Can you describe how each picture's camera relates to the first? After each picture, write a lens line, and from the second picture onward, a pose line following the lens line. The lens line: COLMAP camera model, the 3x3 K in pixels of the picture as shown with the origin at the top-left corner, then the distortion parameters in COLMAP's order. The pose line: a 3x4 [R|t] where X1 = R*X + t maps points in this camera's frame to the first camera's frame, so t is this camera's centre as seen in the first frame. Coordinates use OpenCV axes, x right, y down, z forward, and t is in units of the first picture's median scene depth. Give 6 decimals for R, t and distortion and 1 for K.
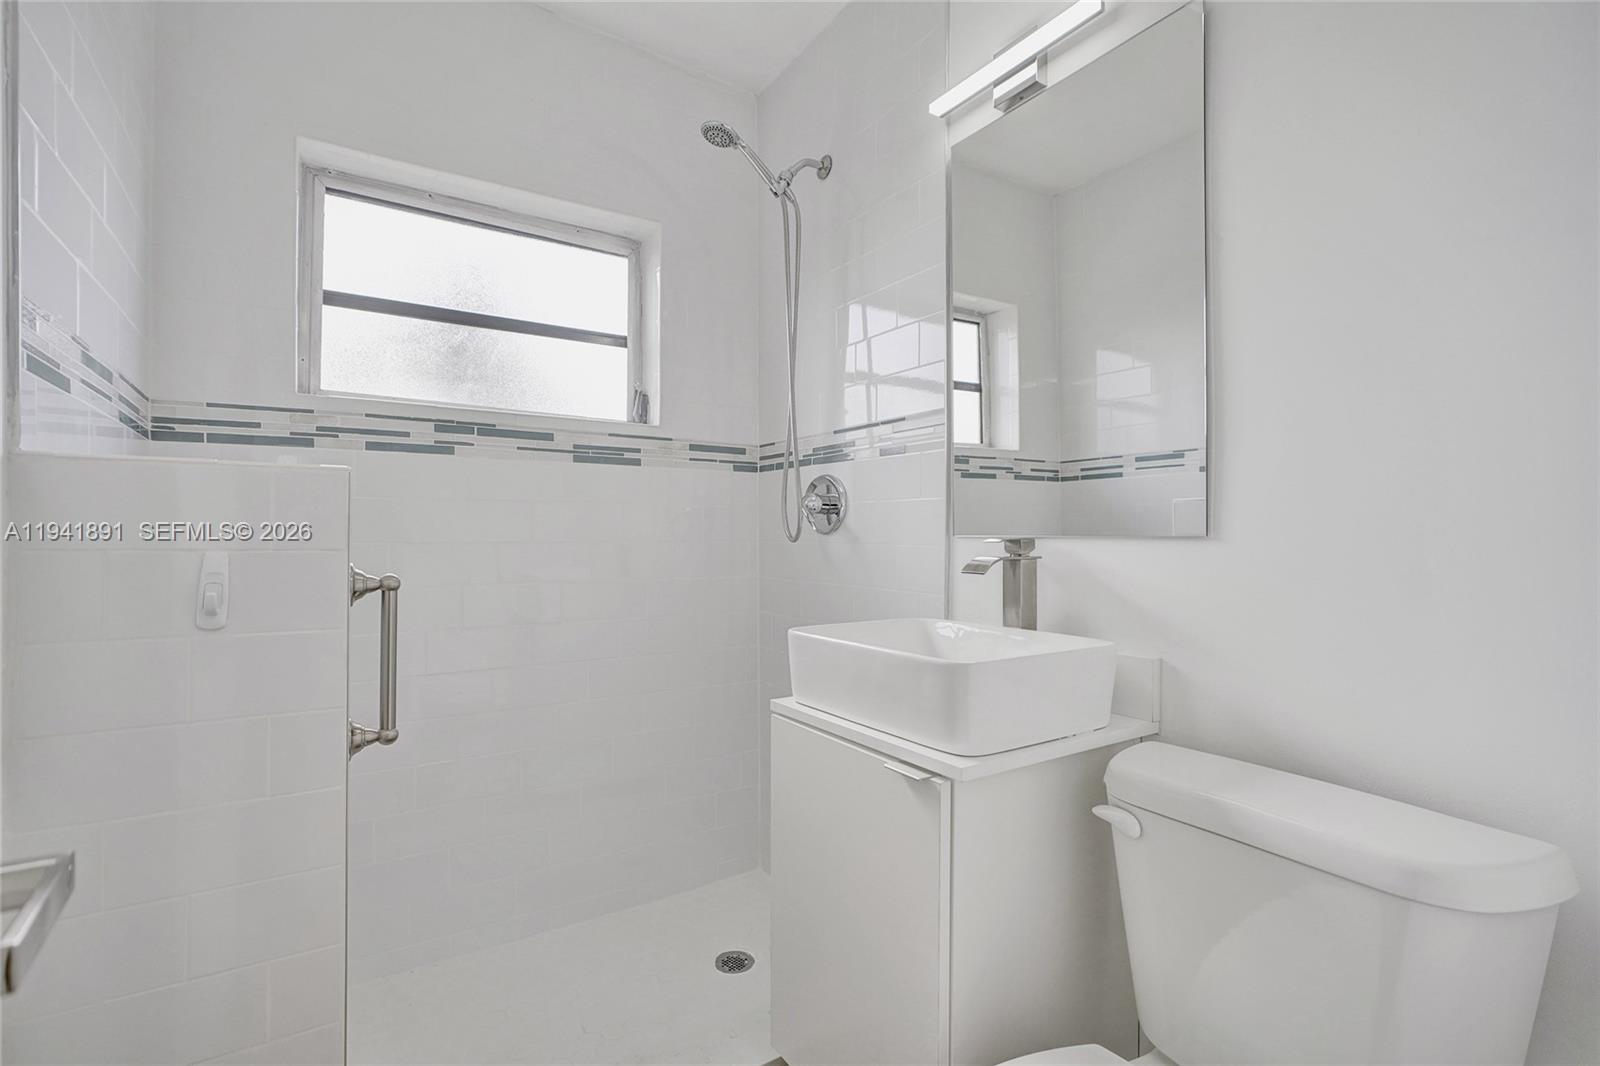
lens RADIAL K [[734.1, 0, 800.0], [0, 734.1, 533.0], [0, 0, 1]] dist [0.000025, -0.000080]
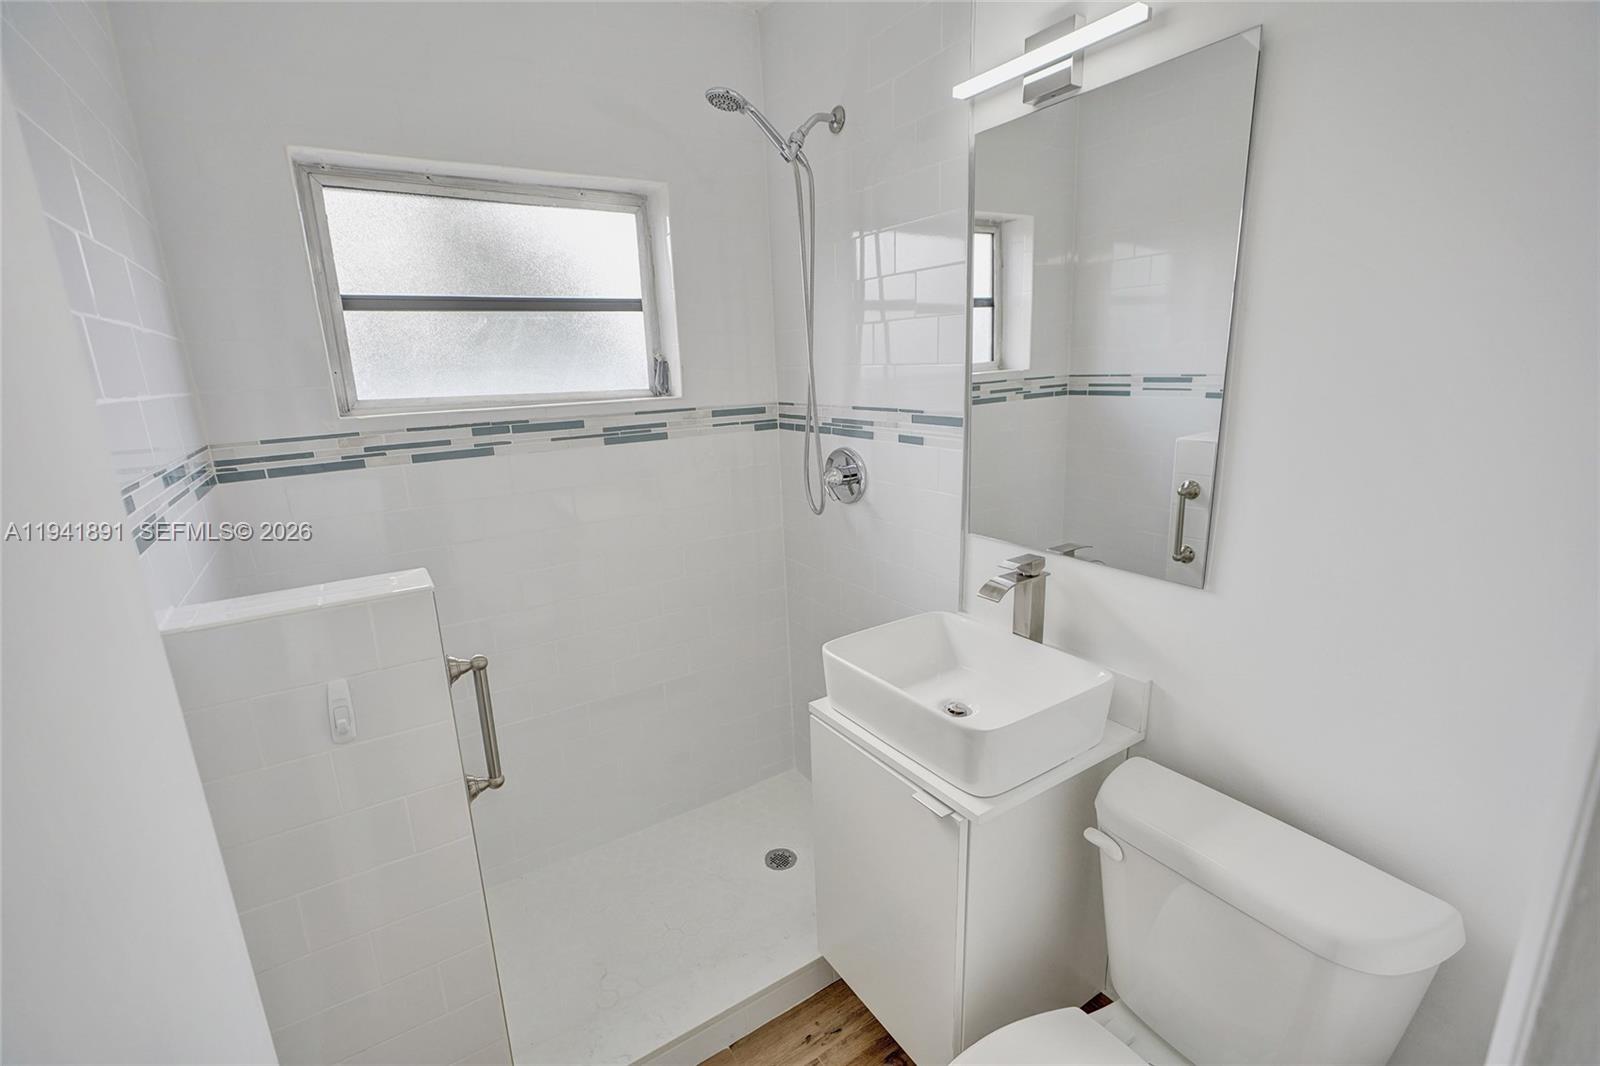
lens RADIAL K [[703.3, 0, 800.8], [0, 703.3, 539.2], [0, 0, 1]] dist [-0.000188, -0.000029]
pose [[0.999311, -0.034661, -0.013262, -0.020596], [0.036863, 0.968363, 0.246808, -0.209831], [0.004288, -0.247127, 0.968974, -0.006546]]
